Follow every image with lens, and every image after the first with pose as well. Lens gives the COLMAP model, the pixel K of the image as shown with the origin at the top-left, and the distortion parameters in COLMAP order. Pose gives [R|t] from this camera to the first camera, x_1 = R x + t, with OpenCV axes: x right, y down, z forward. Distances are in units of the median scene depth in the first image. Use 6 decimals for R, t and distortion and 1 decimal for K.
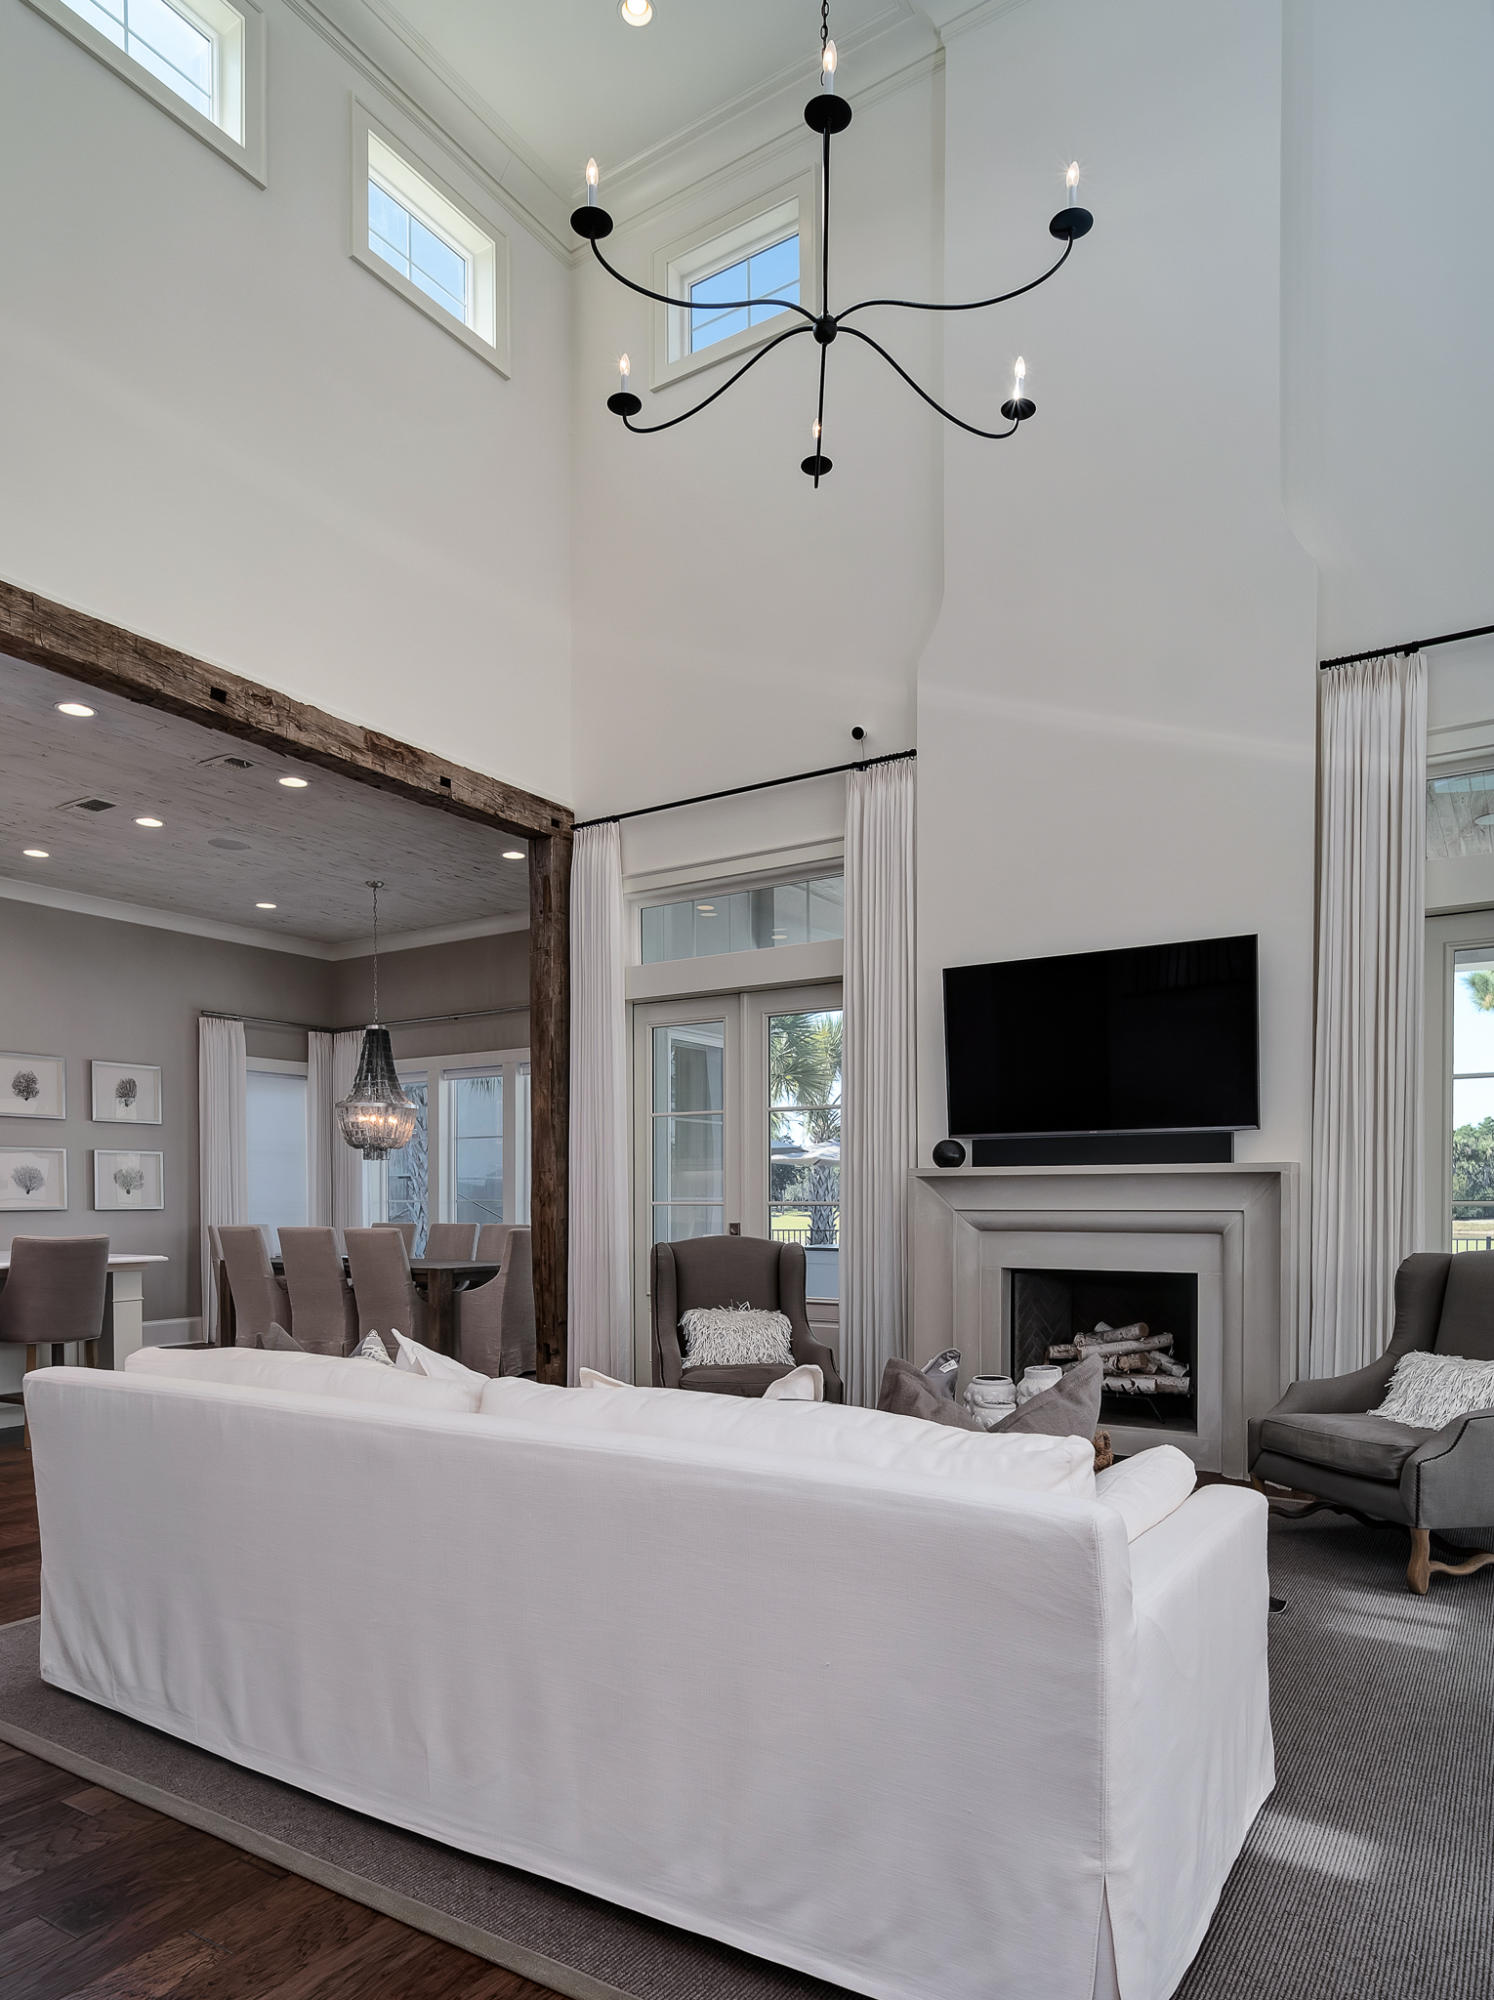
lens RADIAL K [[1229.9, 0, 758.4], [0, 1229.9, 1225.8], [0, 0, 1]] dist [-0.003894, 0.000025]
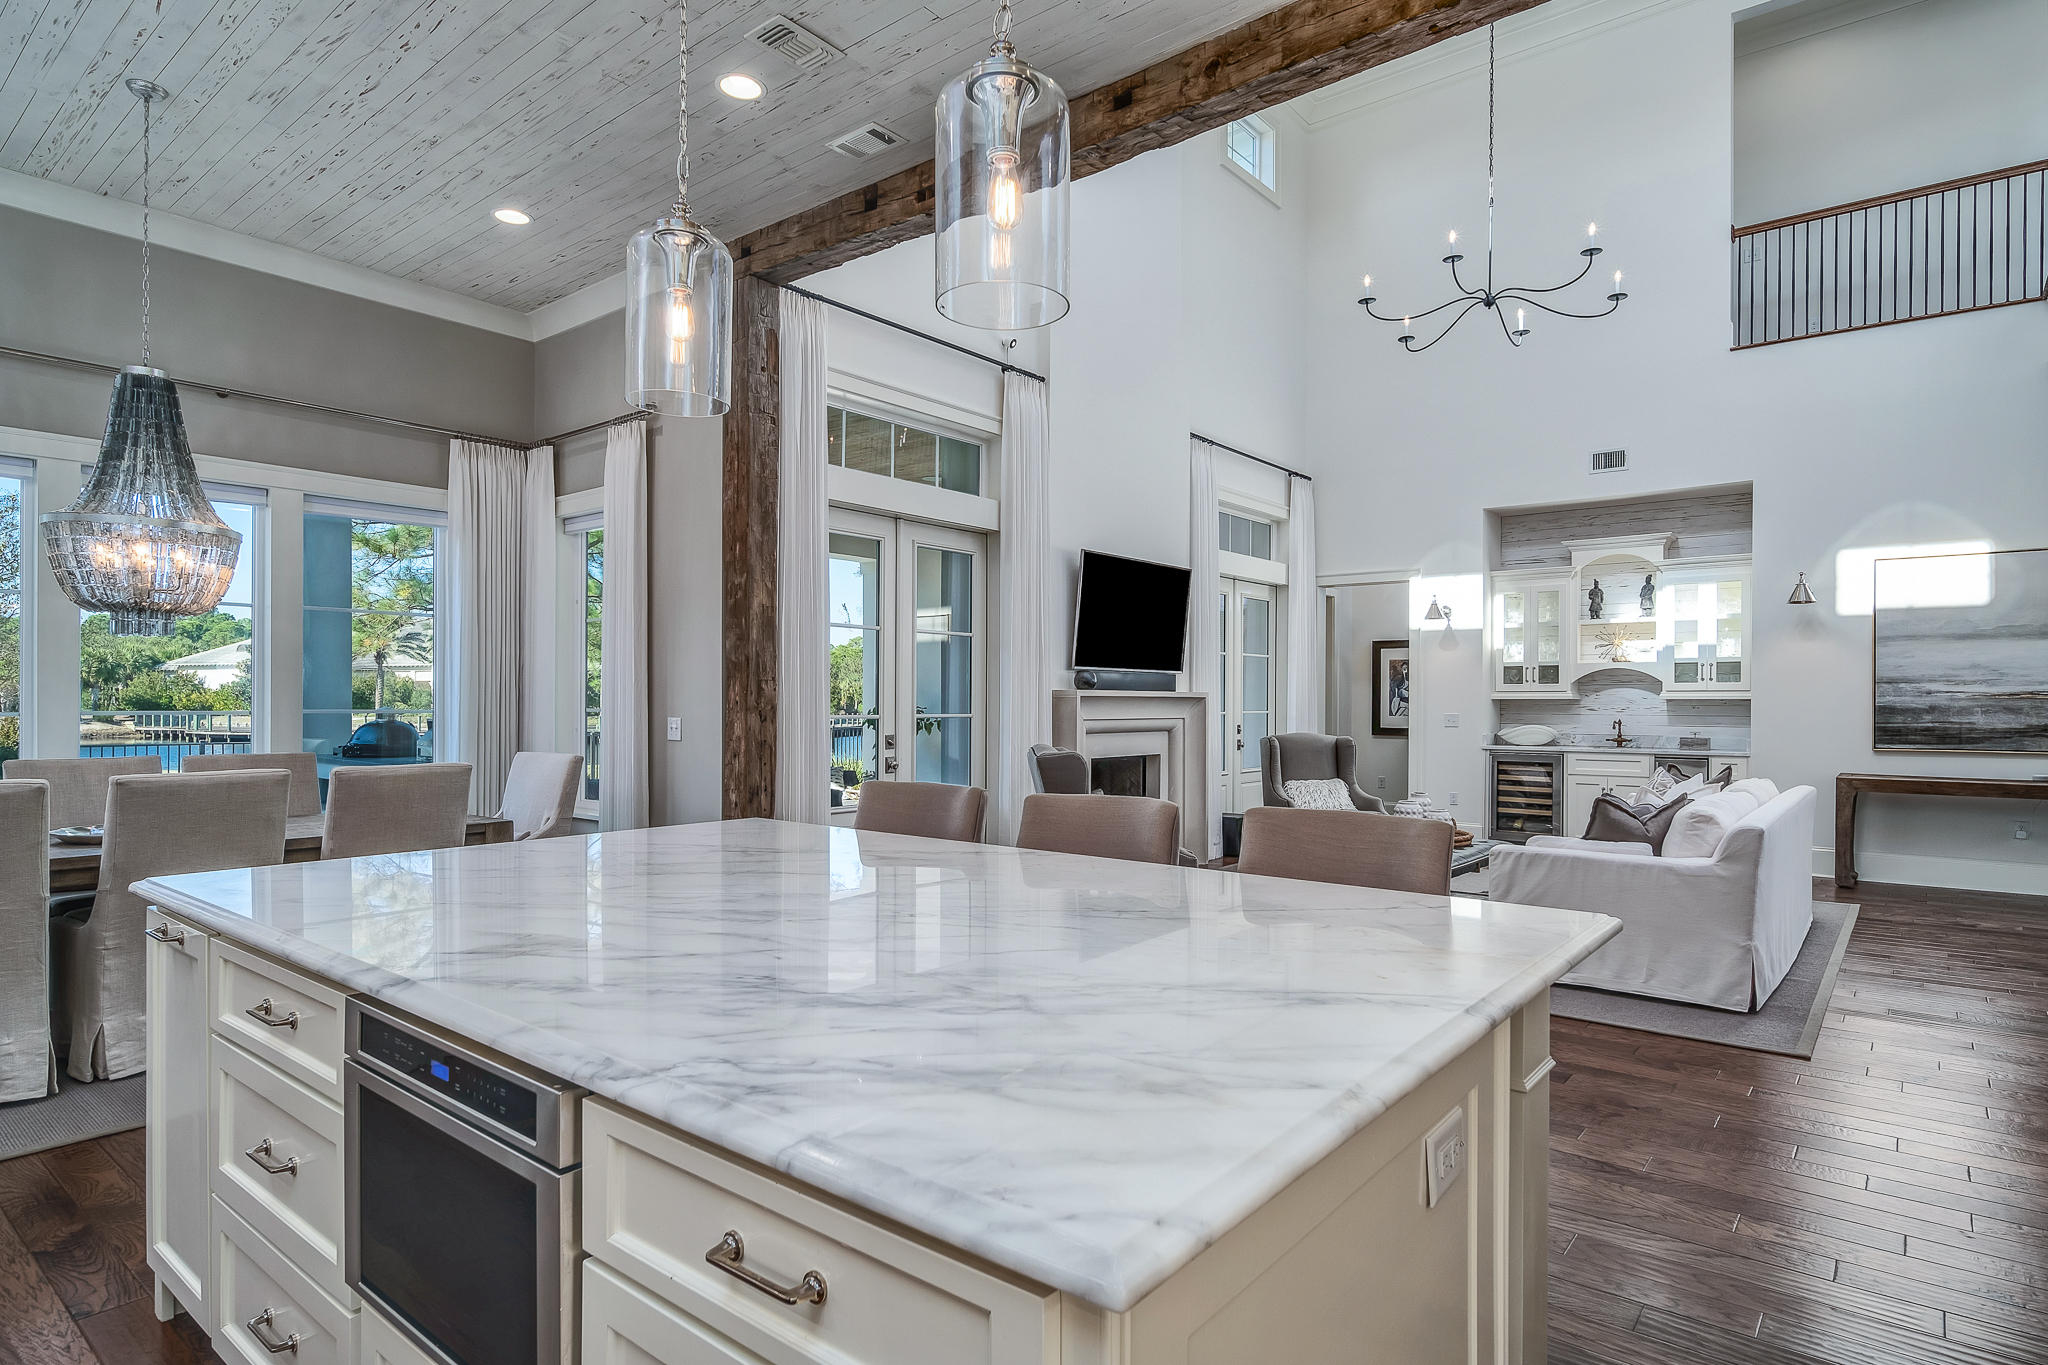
lens RADIAL K [[1109.5, 0, 1042.3], [0, 1109.5, 711.8], [0, 0, 1]] dist [0.000273, -0.001991]
pose [[0.103863, -0.008412, 0.994556, -1.095834], [0.016239, 0.999845, 0.006761, -0.031290], [-0.994459, 0.015448, 0.103983, 0.893803]]
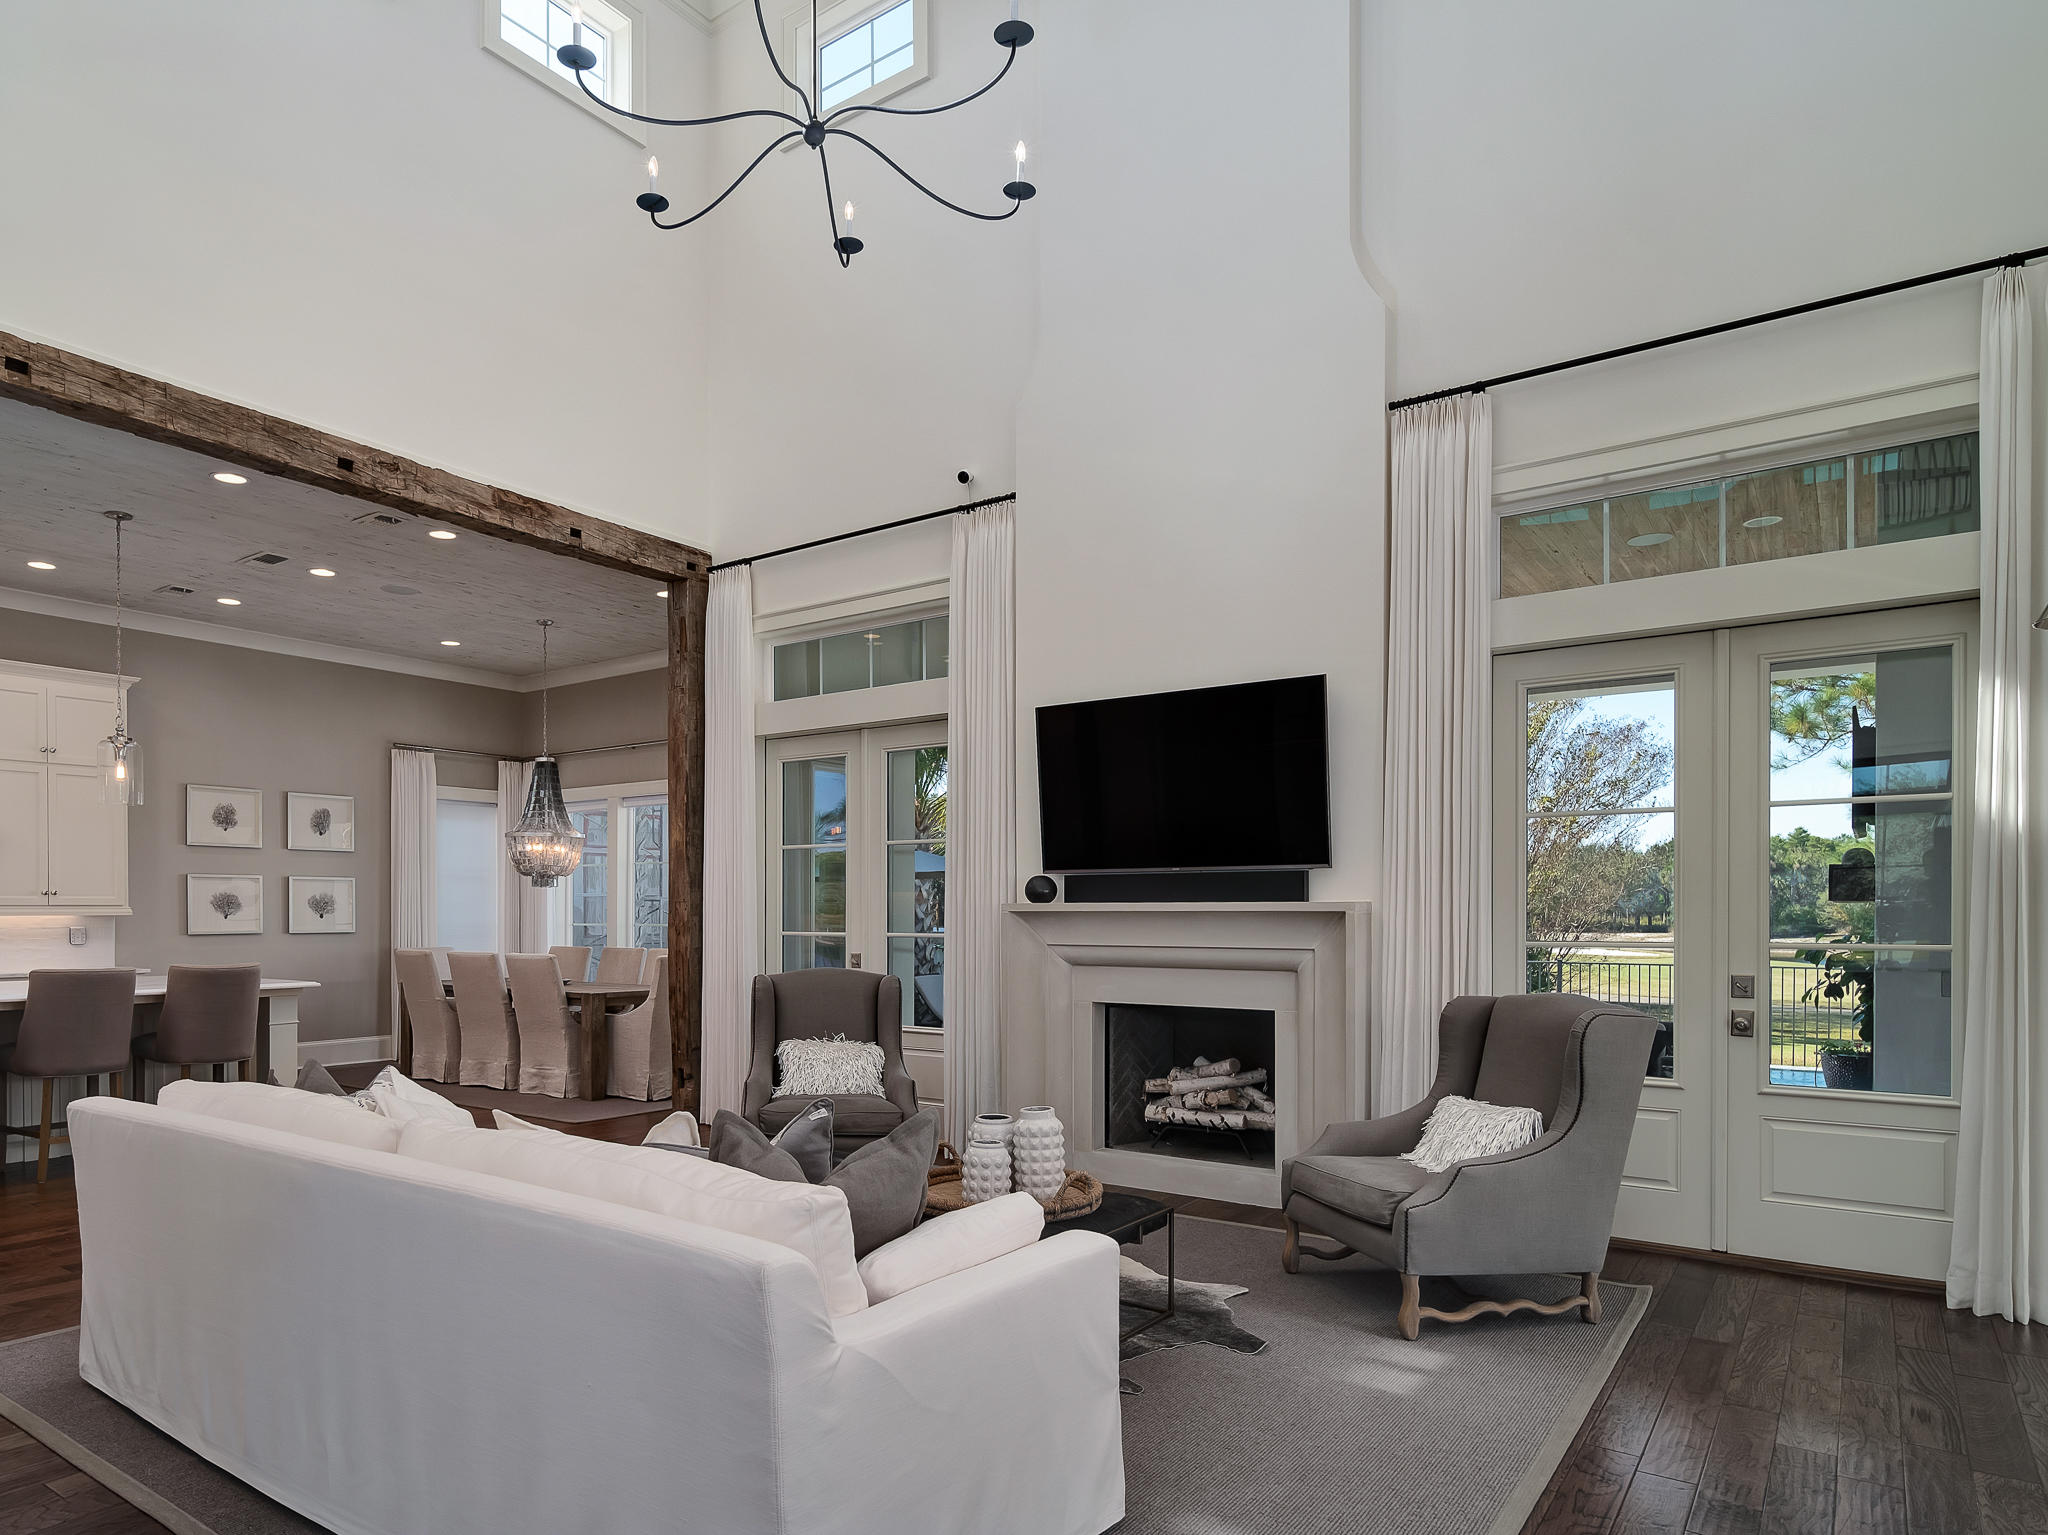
lens RADIAL K [[1250.8, 0, 909.0], [0, 1250.8, 920.7], [0, 0, 1]] dist [-0.006531, 0.002668]
pose [[0.996279, 0.003304, -0.086122, 0.131997], [-0.004626, 0.999874, -0.015163, -0.016021], [0.086061, 0.015505, 0.996169, -0.036984]]
